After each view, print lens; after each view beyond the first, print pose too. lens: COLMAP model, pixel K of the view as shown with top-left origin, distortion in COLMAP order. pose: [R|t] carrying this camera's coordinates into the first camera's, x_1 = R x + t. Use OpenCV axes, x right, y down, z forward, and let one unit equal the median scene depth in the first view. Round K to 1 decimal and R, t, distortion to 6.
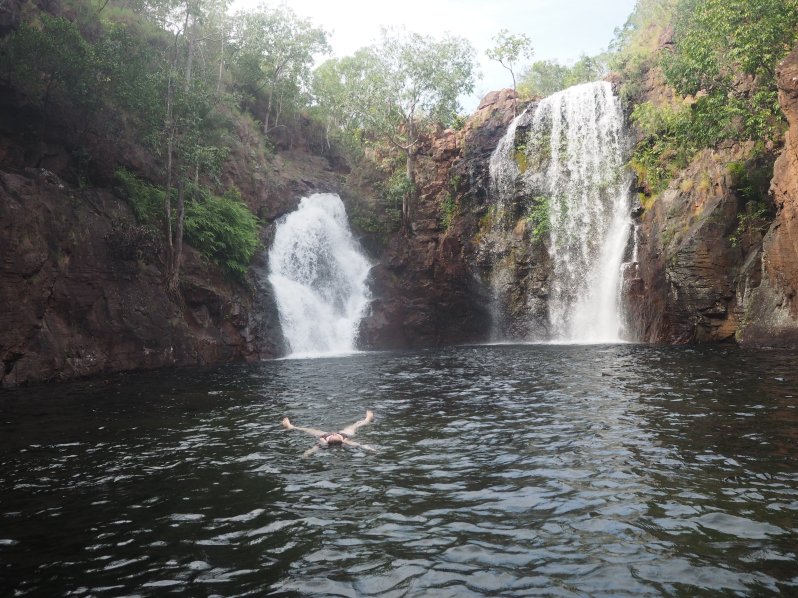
lens RADIAL K [[710.3, 0, 399.0], [0, 710.3, 299.0], [0, 0, 1]] dist [-0.006267, 0.000720]
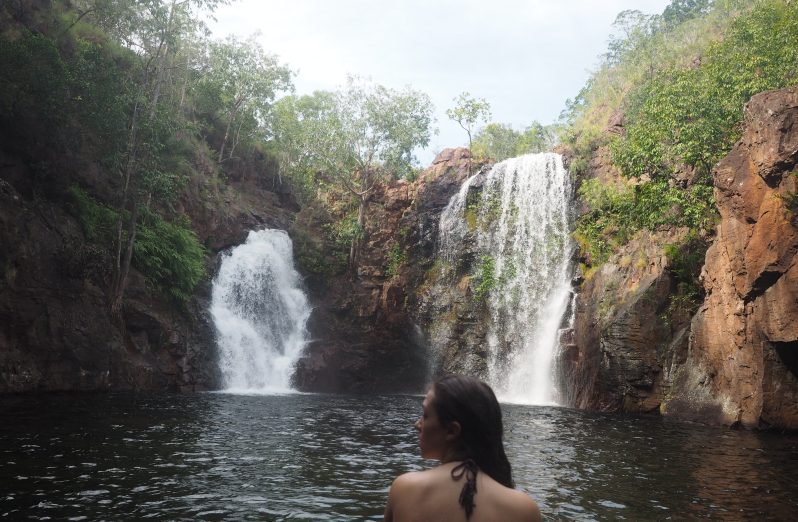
lens RADIAL K [[728.8, 0, 398.6], [0, 728.8, 300.6], [0, 0, 1]] dist [-0.003426, -0.007183]
pose [[0.990678, 0.098928, 0.093652, -0.021723], [-0.093246, 0.993633, -0.063234, -0.001718], [-0.099311, 0.053912, 0.993595, -0.035987]]
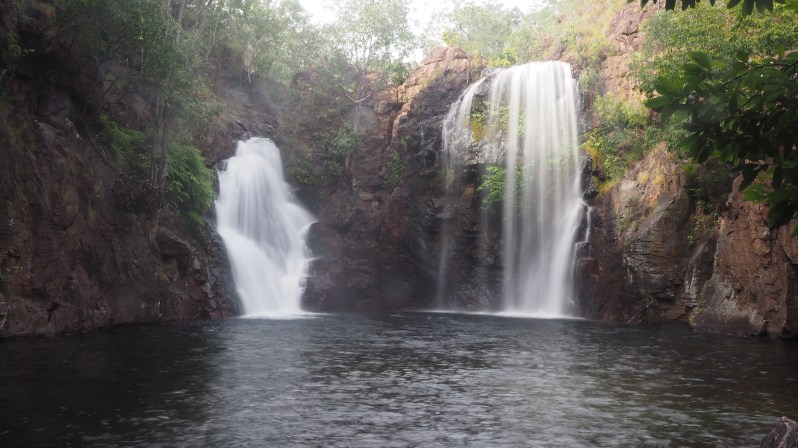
lens RADIAL K [[893.8, 0, 399.0], [0, 893.8, 224.0], [0, 0, 1]] dist [0.000896, -0.001761]
pose [[0.976525, 0.071600, 0.203156, -0.206198], [-0.067325, 0.997341, -0.027884, -0.022353], [-0.204612, 0.013552, 0.978749, -0.235234]]
